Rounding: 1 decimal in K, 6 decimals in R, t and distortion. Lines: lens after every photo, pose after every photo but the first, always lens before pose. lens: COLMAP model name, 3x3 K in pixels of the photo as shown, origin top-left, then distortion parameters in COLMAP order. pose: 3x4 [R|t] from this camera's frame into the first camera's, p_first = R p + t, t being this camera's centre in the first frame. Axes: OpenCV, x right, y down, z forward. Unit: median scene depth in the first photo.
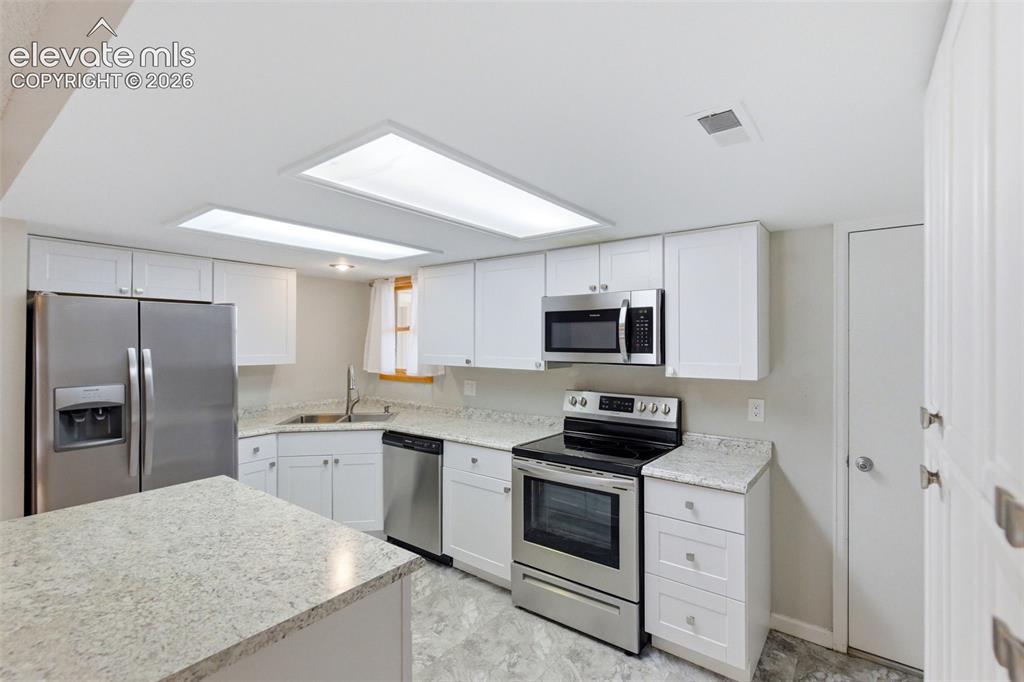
lens RADIAL K [[471.5, 0, 512.6], [0, 471.5, 344.0], [0, 0, 1]] dist [0.001163, 0.000389]
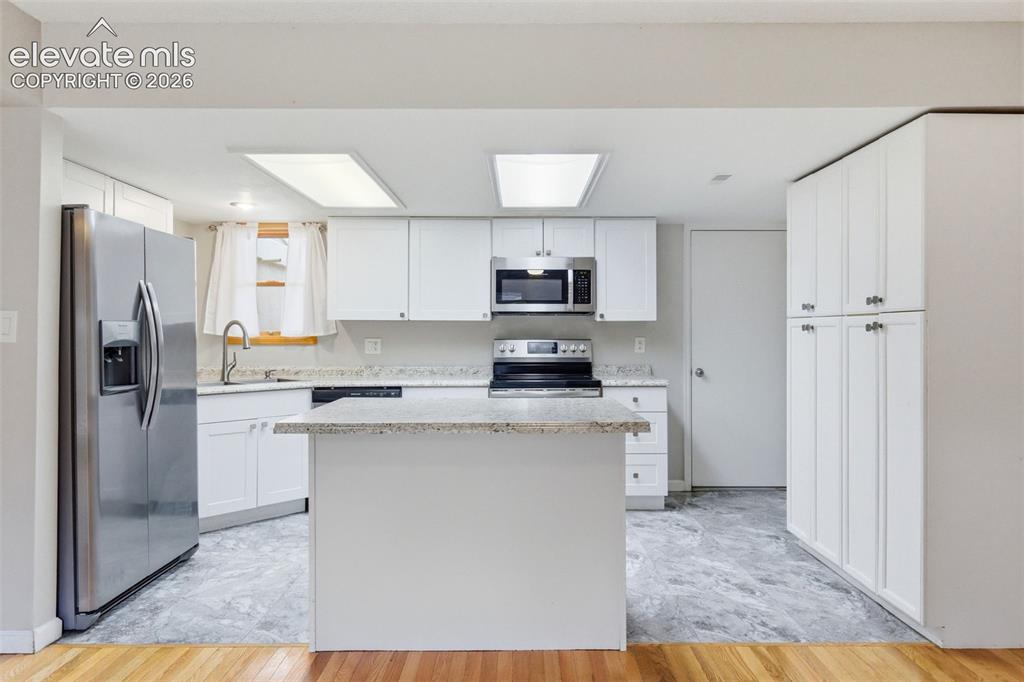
lens RADIAL K [[661.3, 0, 509.3], [0, 661.3, 338.9], [0, 0, 1]] dist [0.007301, -0.002910]
pose [[0.790060, -0.000872, 0.613029, -0.920339], [0.004307, 0.999982, -0.004129, 0.111393], [-0.613014, 0.005903, 0.790050, -0.321709]]
